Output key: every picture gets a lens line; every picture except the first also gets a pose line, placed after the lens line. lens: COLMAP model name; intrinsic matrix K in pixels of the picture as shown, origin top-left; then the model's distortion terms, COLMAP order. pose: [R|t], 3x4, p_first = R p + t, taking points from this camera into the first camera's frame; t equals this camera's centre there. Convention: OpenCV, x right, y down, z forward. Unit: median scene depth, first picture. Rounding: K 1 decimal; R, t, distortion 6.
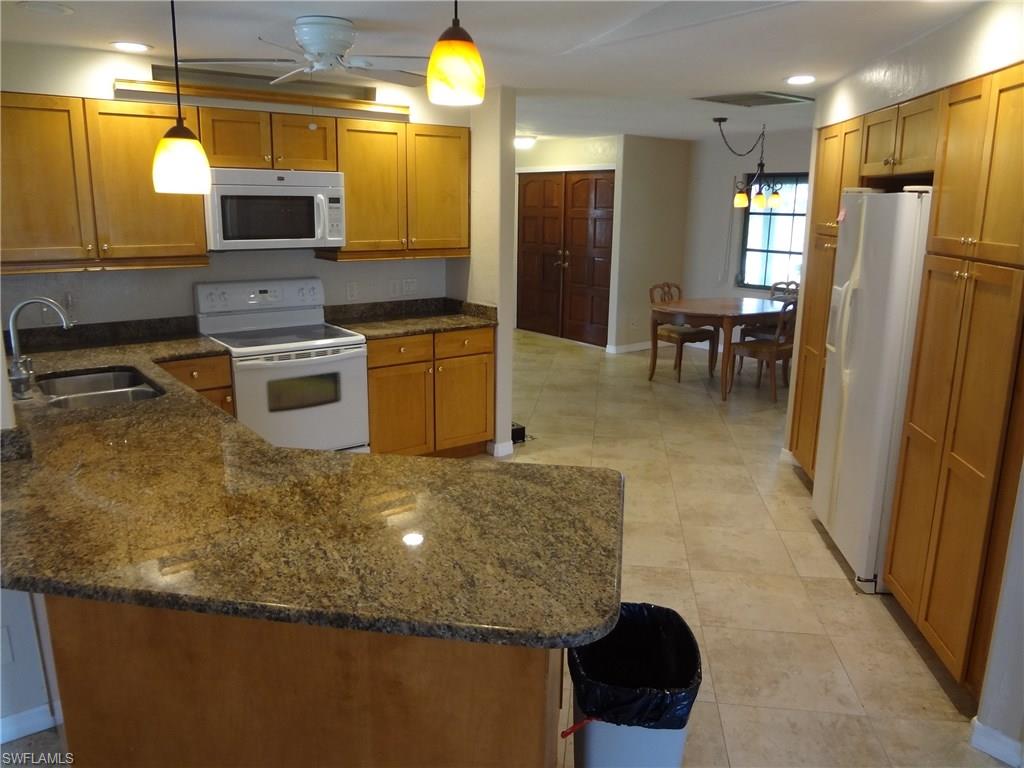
lens RADIAL K [[776.2, 0, 522.4], [0, 776.2, 385.6], [0, 0, 1]] dist [-0.035274, -0.001472]
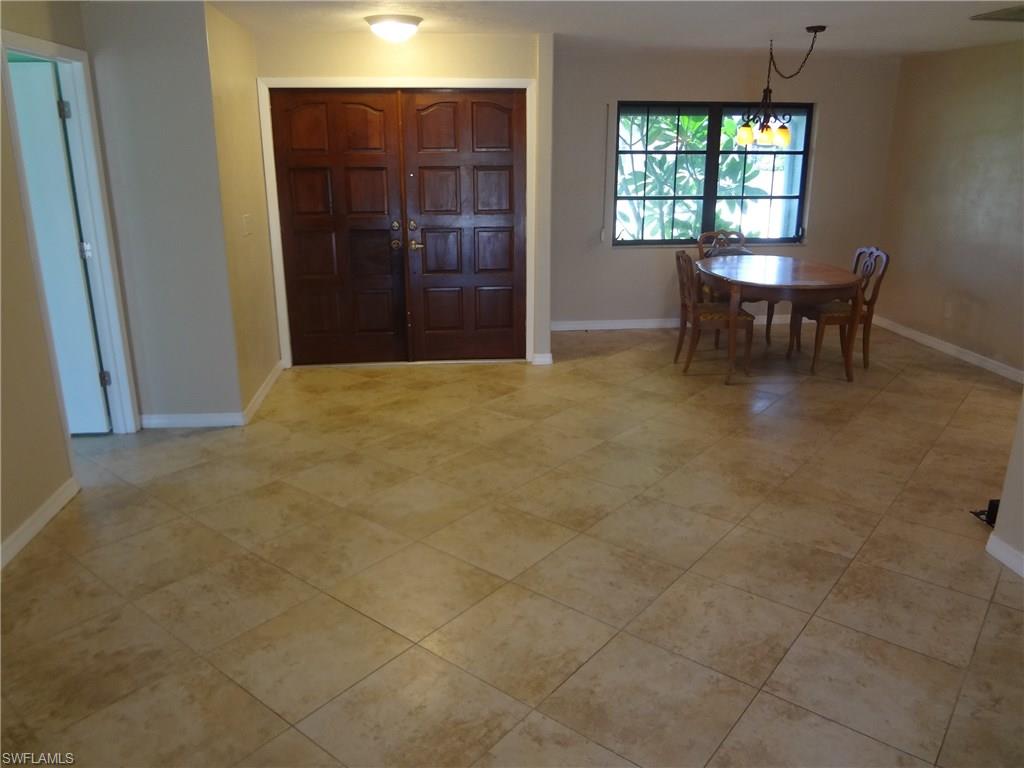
lens RADIAL K [[776.2, 0, 522.4], [0, 776.2, 385.6], [0, 0, 1]] dist [-0.035274, -0.001472]
pose [[0.524906, -0.265572, 0.808669, -0.473291], [0.201763, 0.961822, 0.184905, -0.158573], [-0.826901, 0.066102, 0.558449, 0.652655]]
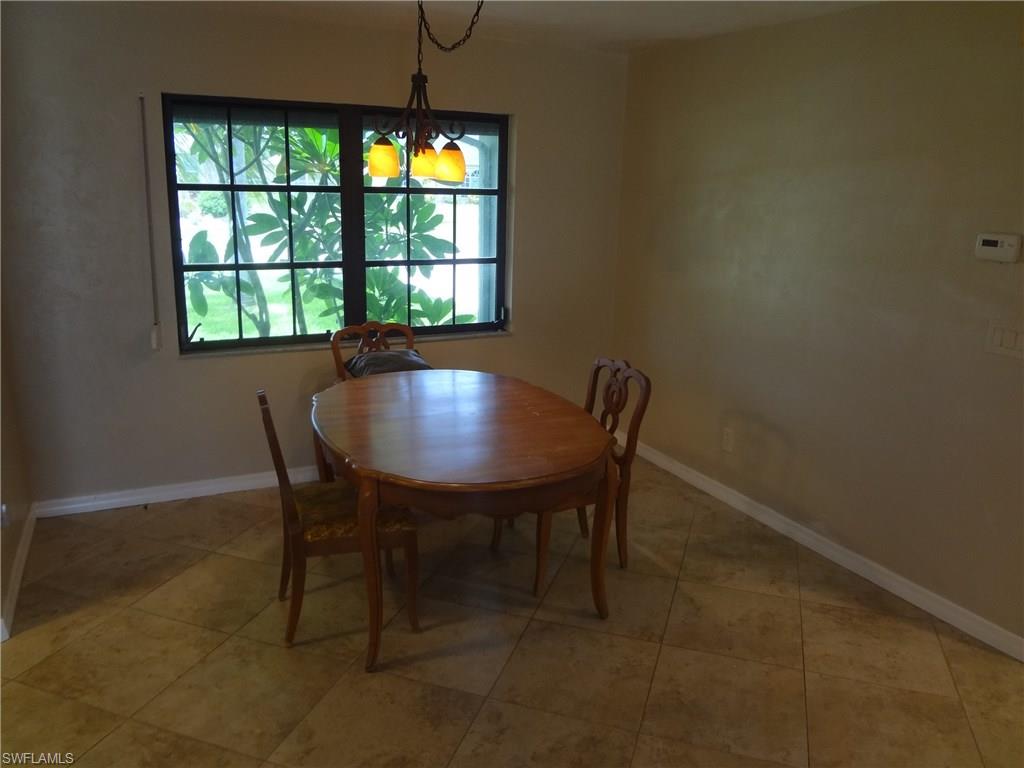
lens RADIAL K [[776.2, 0, 522.4], [0, 776.2, 385.6], [0, 0, 1]] dist [-0.035274, -0.001472]
pose [[0.204362, -0.257705, 0.944365, -0.130929], [0.199435, 0.955452, 0.217572, -0.170166], [-0.958364, 0.143876, 0.246653, 0.717194]]
